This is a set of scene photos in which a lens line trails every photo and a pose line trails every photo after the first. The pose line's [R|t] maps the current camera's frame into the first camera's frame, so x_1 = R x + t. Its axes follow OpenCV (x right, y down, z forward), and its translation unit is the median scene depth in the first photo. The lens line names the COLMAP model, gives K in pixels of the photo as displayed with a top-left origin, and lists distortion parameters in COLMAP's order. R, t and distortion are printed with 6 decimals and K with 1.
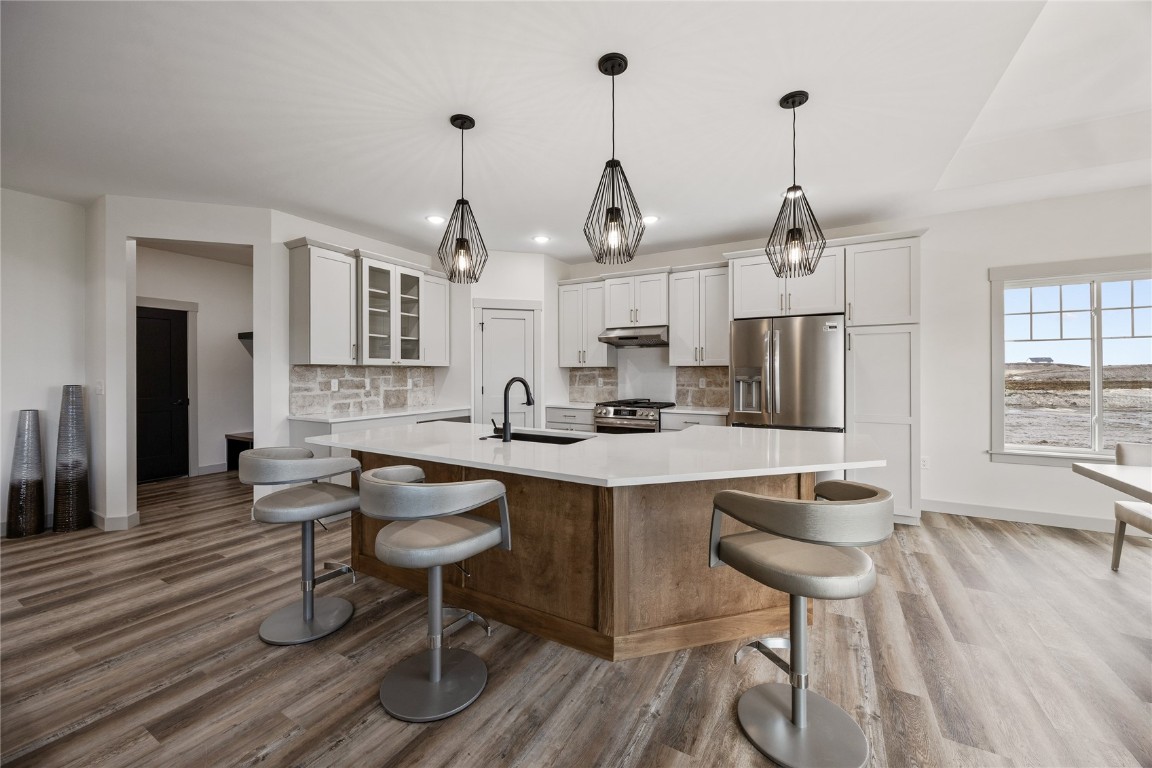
lens RADIAL K [[455.1, 0, 574.2], [0, 455.1, 375.3], [0, 0, 1]] dist [-0.000783, -0.000066]
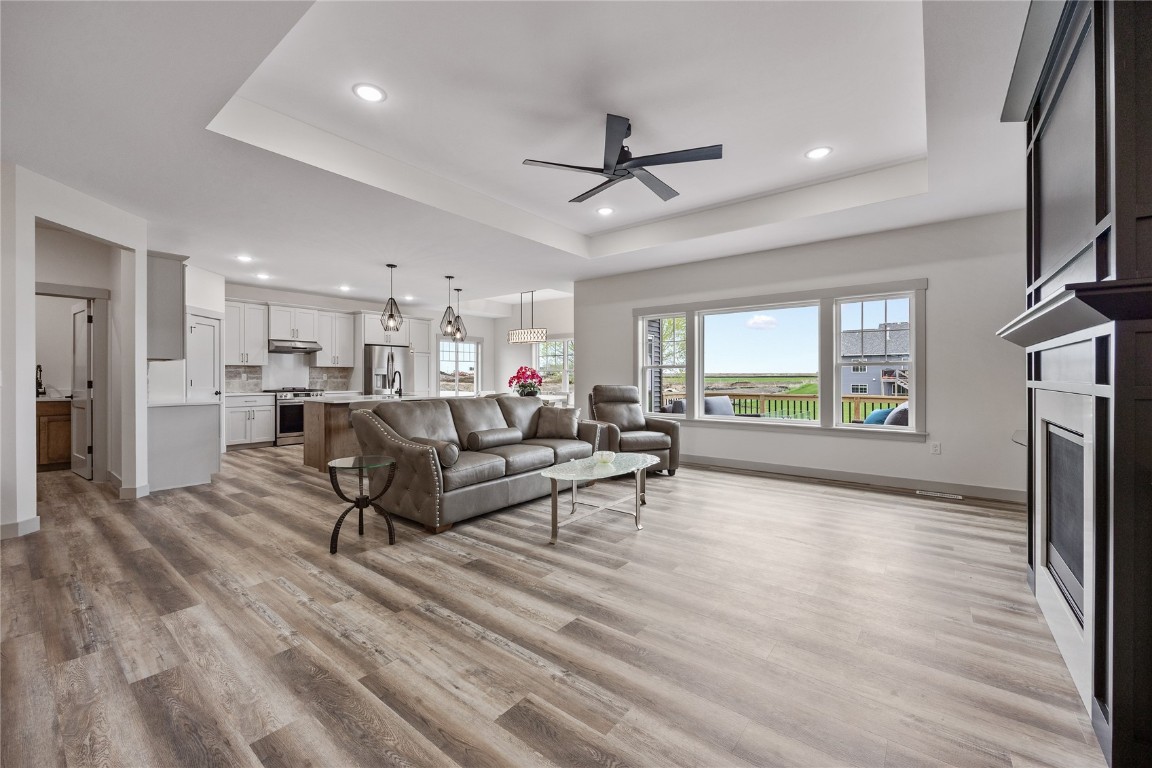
lens RADIAL K [[461.1, 0, 608.1], [0, 461.1, 377.3], [0, 0, 1]] dist [-0.000054, -0.000033]
pose [[0.073299, -0.000784, 0.997310, -1.721551], [0.005108, 0.999987, 0.000411, 0.029524], [-0.997297, 0.005064, 0.073302, -0.226542]]
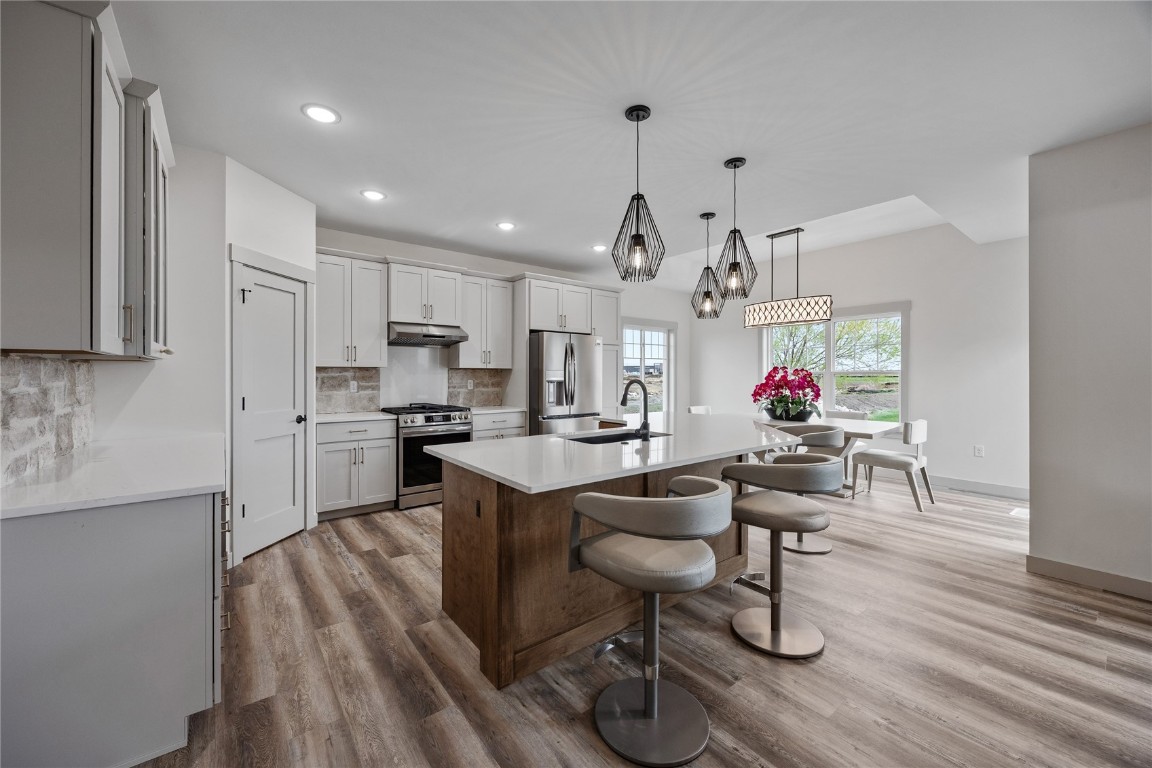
lens RADIAL K [[455.1, 0, 574.2], [0, 455.1, 375.3], [0, 0, 1]] dist [-0.000783, -0.000066]
pose [[0.358312, 0.000418, 0.933602, -0.776308], [0.002445, 0.999996, -0.001387, -0.002933], [-0.933599, 0.002780, 0.358309, 0.509193]]
